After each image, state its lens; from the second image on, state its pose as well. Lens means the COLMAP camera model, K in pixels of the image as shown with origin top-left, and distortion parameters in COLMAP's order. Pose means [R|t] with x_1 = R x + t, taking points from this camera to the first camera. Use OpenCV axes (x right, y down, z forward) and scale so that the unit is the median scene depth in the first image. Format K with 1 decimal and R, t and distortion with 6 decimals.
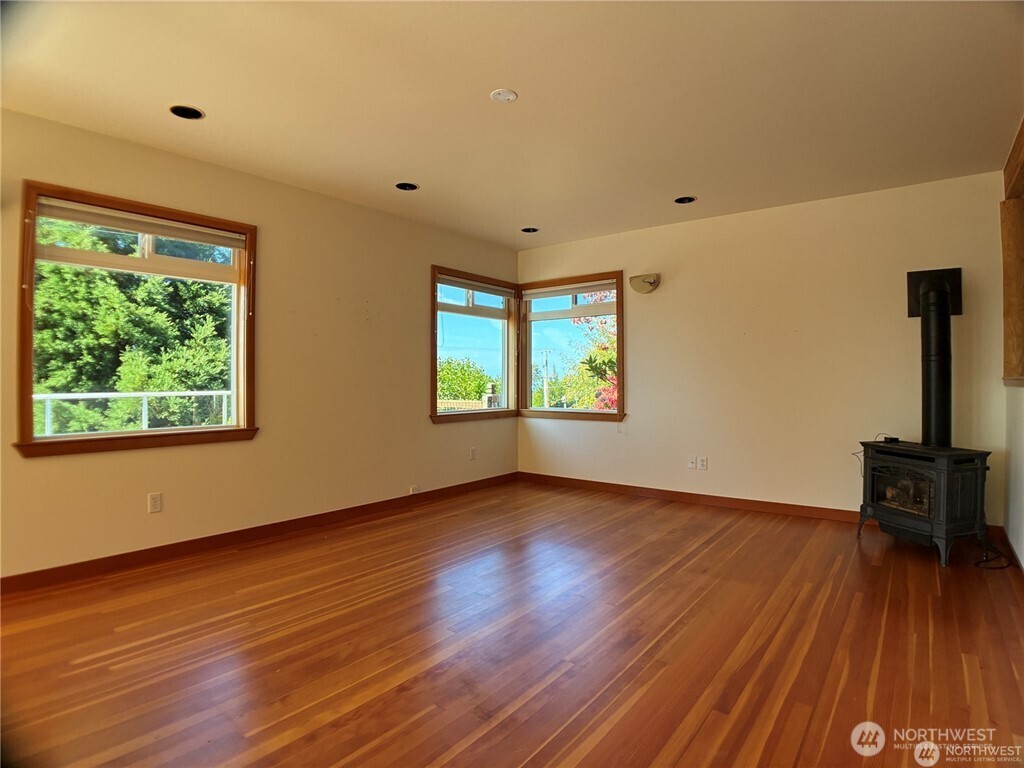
lens RADIAL K [[537.4, 0, 516.1], [0, 537.4, 379.9], [0, 0, 1]] dist [-0.103246, 0.024137]
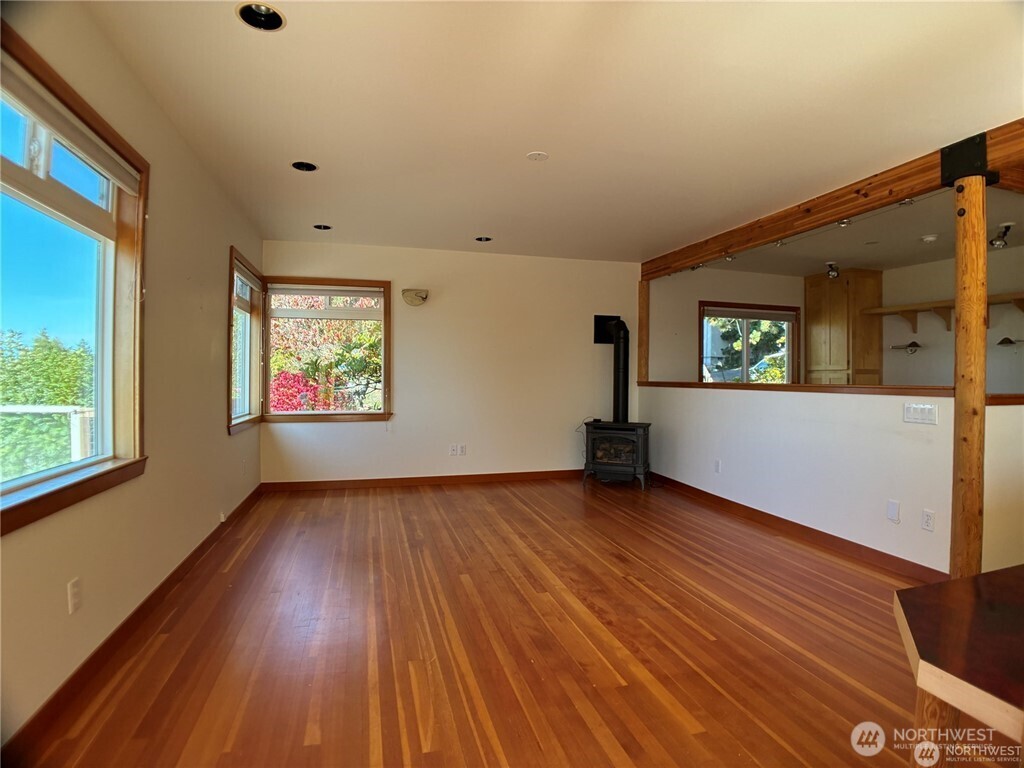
lens RADIAL K [[537.4, 0, 516.1], [0, 537.4, 379.9], [0, 0, 1]] dist [-0.103246, 0.024137]
pose [[0.592938, -0.000626, 0.805248, -0.760065], [-0.004877, 0.999979, 0.004369, -0.014980], [-0.805233, -0.006518, 0.592923, 0.211572]]
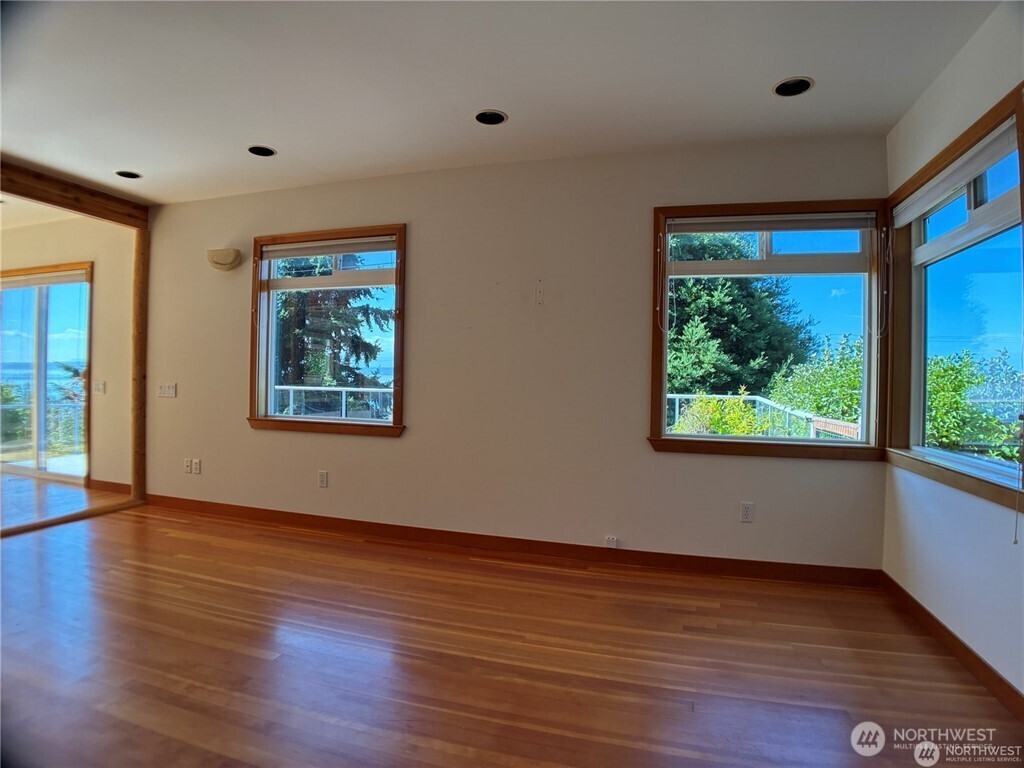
lens RADIAL K [[537.4, 0, 516.1], [0, 537.4, 379.9], [0, 0, 1]] dist [-0.103246, 0.024137]
pose [[0.374049, 0.010833, -0.927346, 0.530747], [-0.020722, 0.999780, 0.003321, -0.004111], [0.927177, 0.017974, 0.374191, 0.834272]]
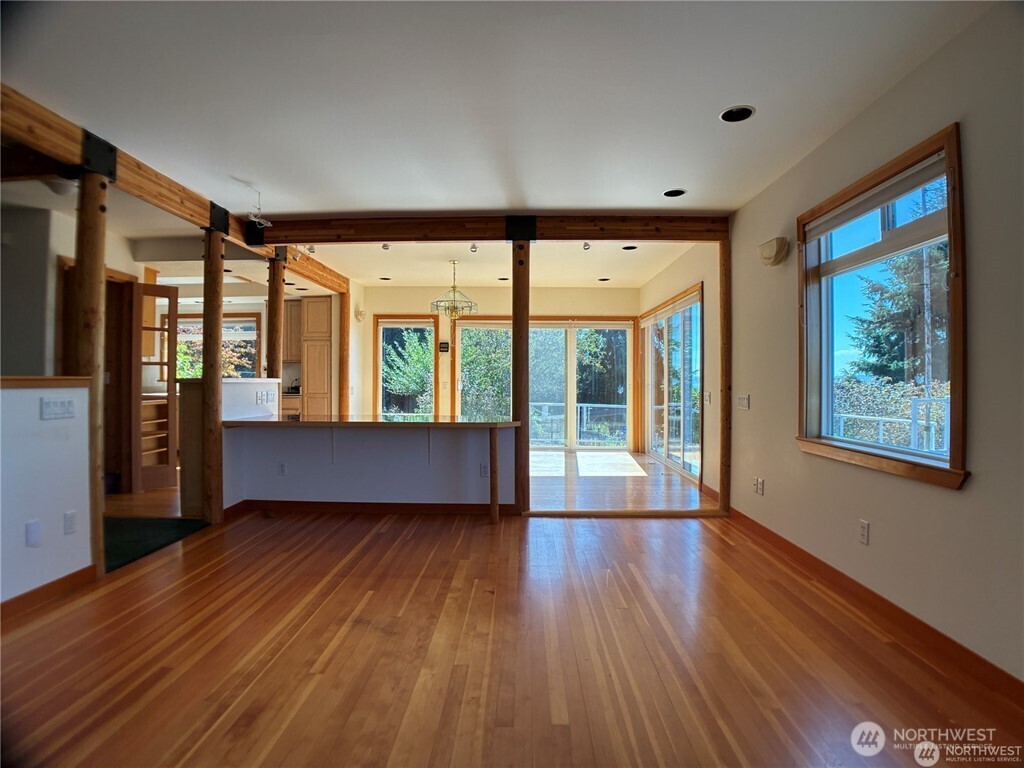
lens RADIAL K [[537.4, 0, 516.1], [0, 537.4, 379.9], [0, 0, 1]] dist [-0.103246, 0.024137]
pose [[-0.797056, -0.005990, -0.603876, 0.224133], [-0.007946, 0.999968, 0.000570, -0.004699], [0.603854, 0.005253, -0.797078, 1.159110]]
